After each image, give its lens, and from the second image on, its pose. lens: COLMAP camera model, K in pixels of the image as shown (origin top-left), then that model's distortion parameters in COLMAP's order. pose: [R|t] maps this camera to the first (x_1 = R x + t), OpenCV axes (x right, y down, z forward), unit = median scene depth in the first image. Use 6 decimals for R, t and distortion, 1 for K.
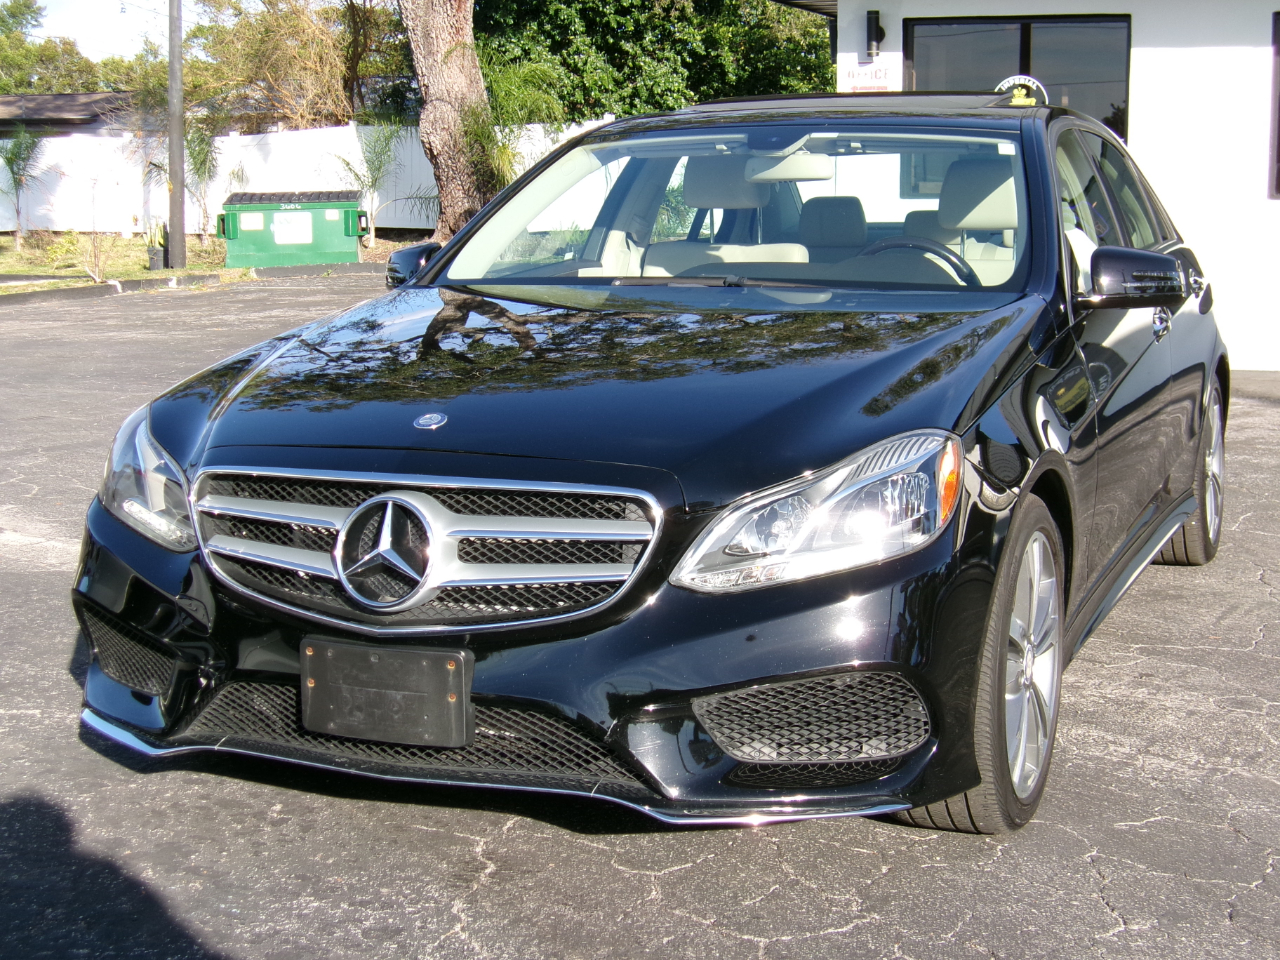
lens RADIAL K [[1975.7, 0, 639.2], [0, 1975.7, 509.9], [0, 0, 1]] dist [-0.116409, 0.000000]
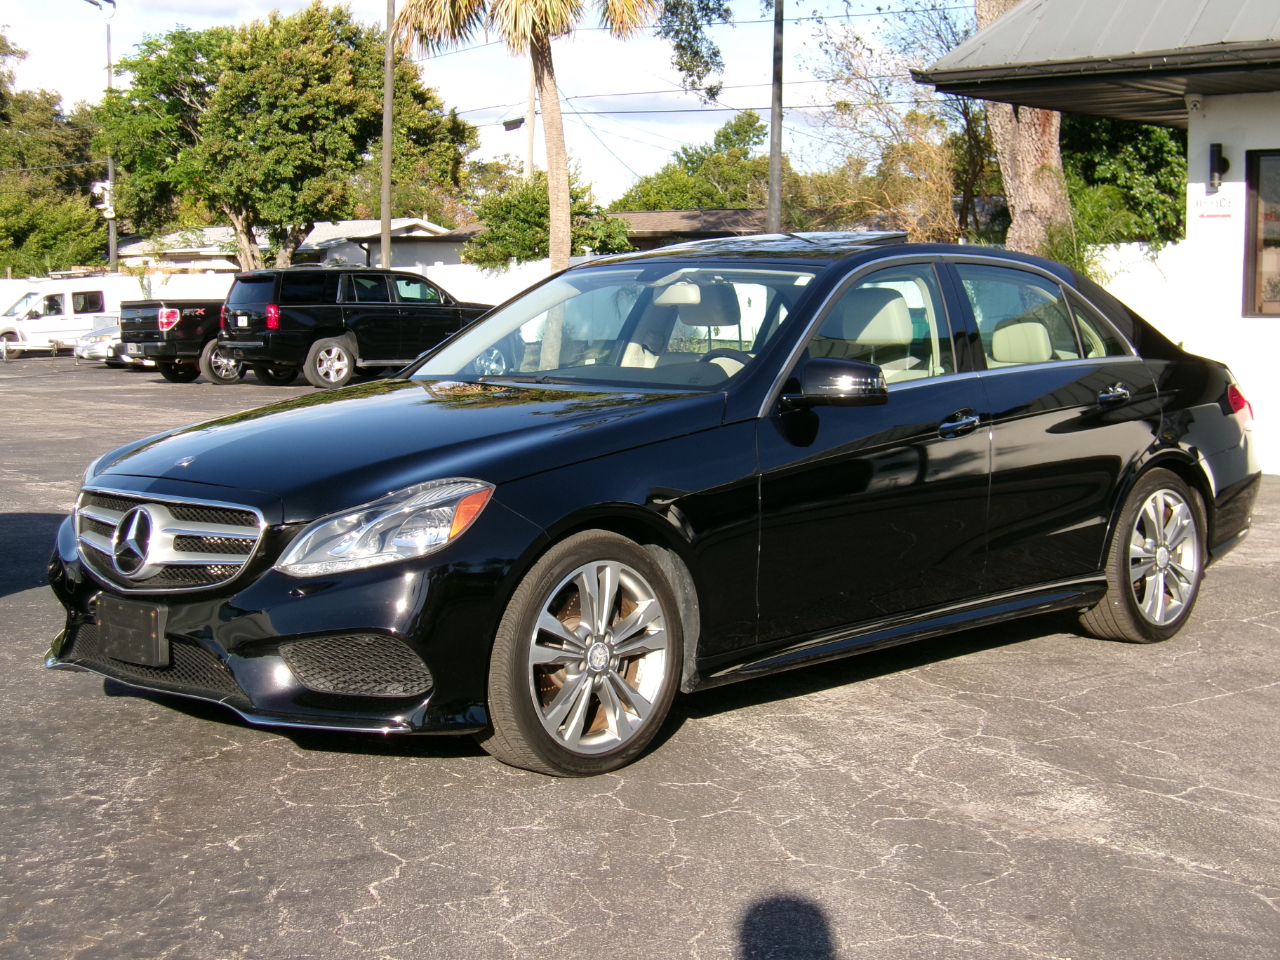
lens RADIAL K [[1975.7, 0, 641.9], [0, 1975.7, 516.6], [0, 0, 1]] dist [-0.116409, 0.000000]
pose [[0.931821, 0.046401, -0.359939, 0.217944], [-0.065285, 0.997045, -0.040477, 0.010421], [0.356997, 0.061216, 0.932098, -0.085859]]
